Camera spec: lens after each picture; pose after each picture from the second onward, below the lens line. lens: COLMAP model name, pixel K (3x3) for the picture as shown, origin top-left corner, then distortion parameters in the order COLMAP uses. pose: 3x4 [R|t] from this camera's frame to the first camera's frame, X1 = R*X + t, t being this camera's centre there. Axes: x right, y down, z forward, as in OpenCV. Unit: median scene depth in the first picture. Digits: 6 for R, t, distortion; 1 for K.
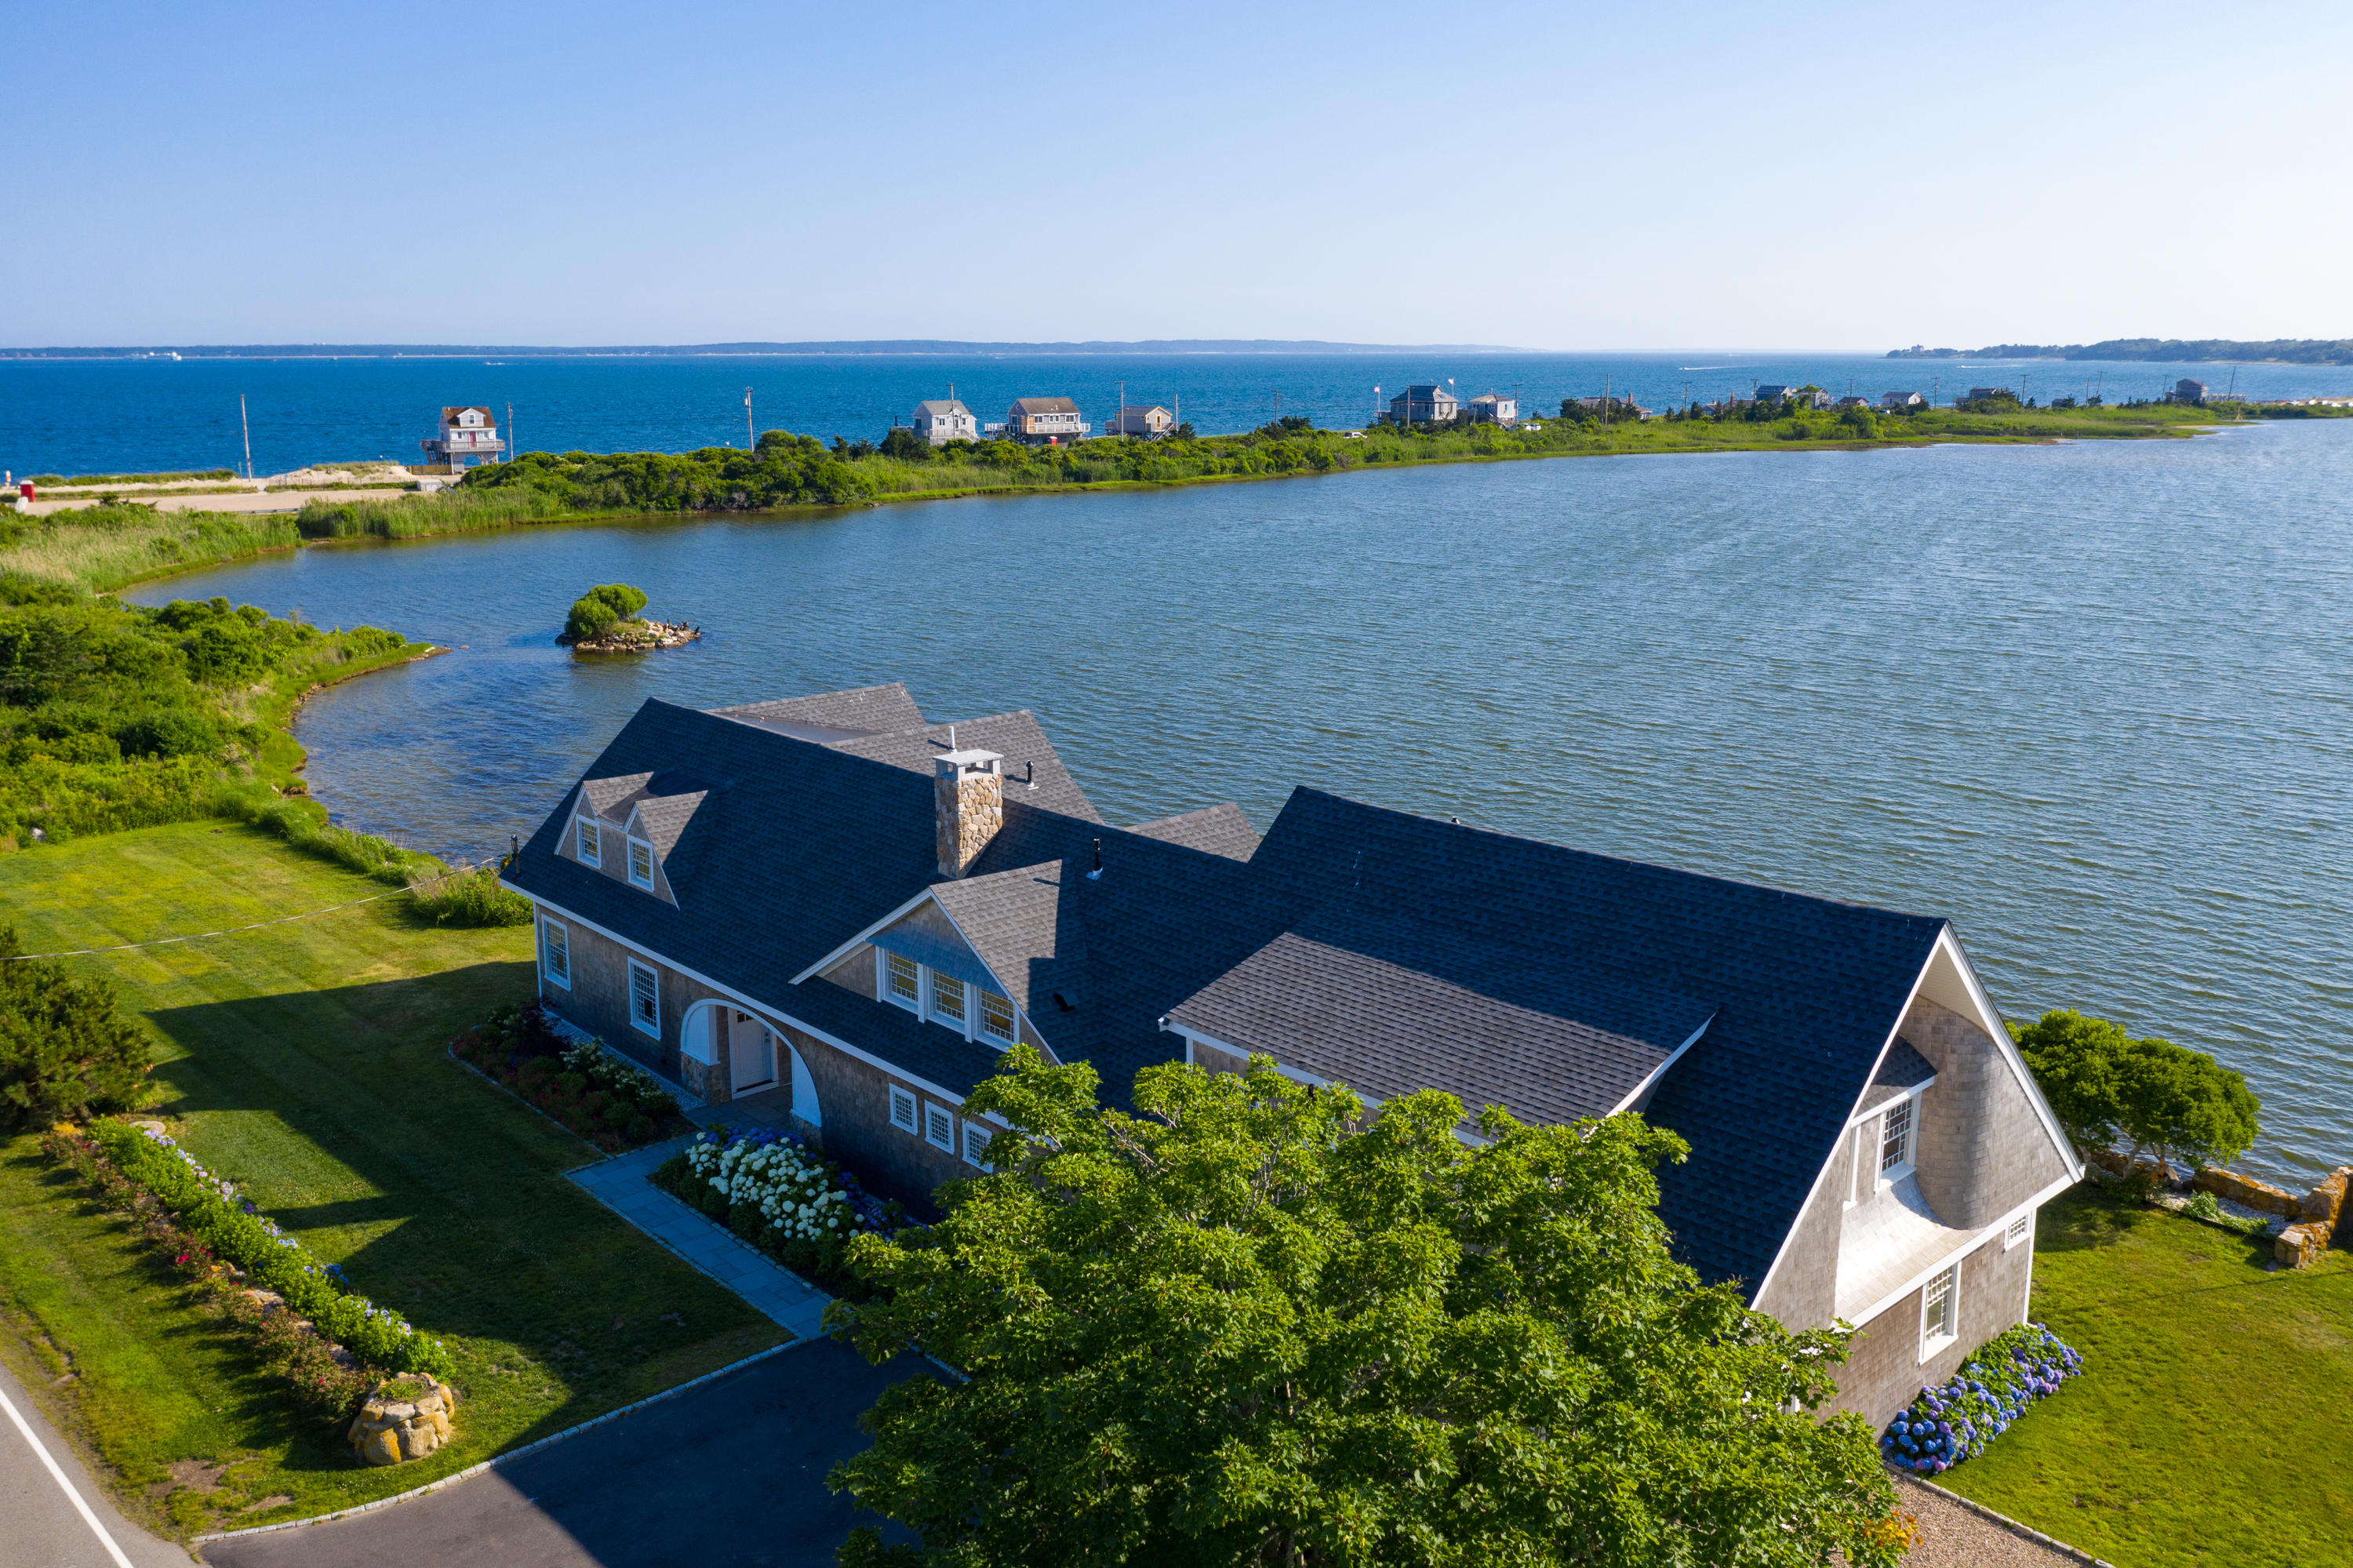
lens RADIAL K [[1899.2, 0, 1169.8], [0, 1899.2, 754.9], [0, 0, 1]] dist [-0.013214, 0.001812]
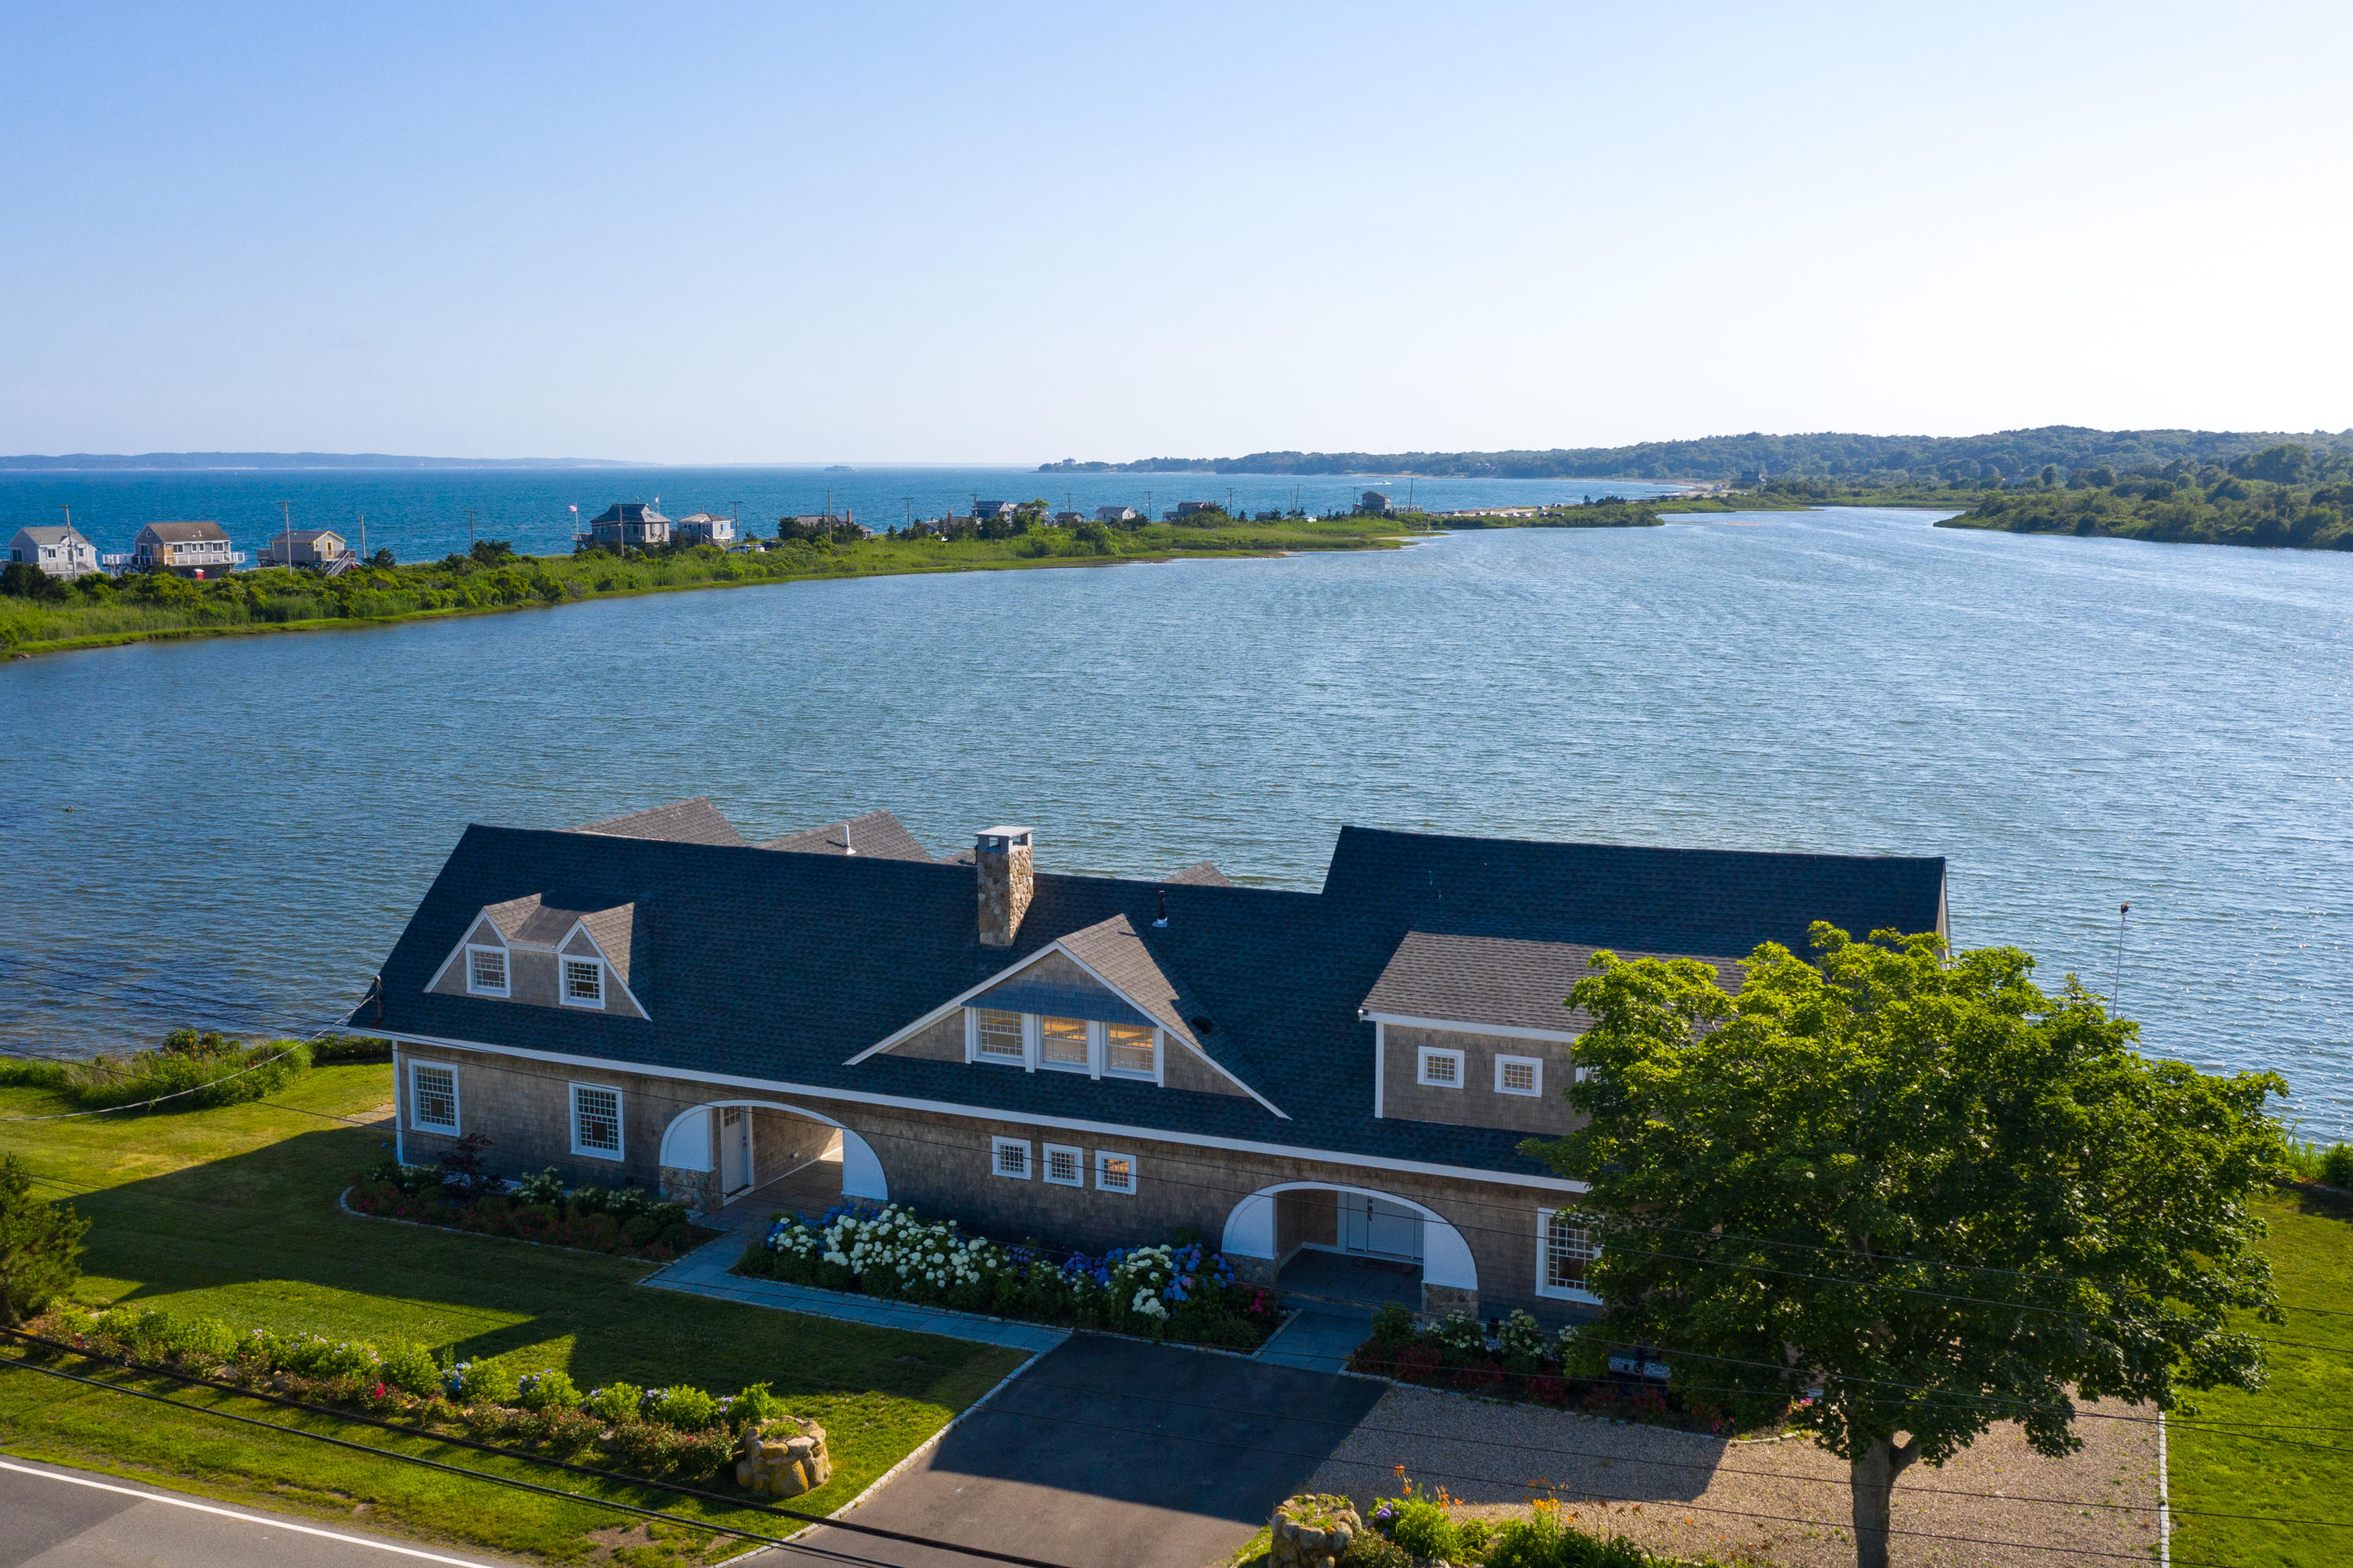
lens RADIAL K [[2208.7, 0, 1186.3], [0, 2208.7, 789.8], [0, 0, 1]] dist [-0.012373, 0.002771]
pose [[0.911742, -0.059760, 0.406394, -0.110878], [0.085541, 0.995293, -0.045553, 0.009213], [-0.401758, 0.076296, 0.912562, -0.038969]]
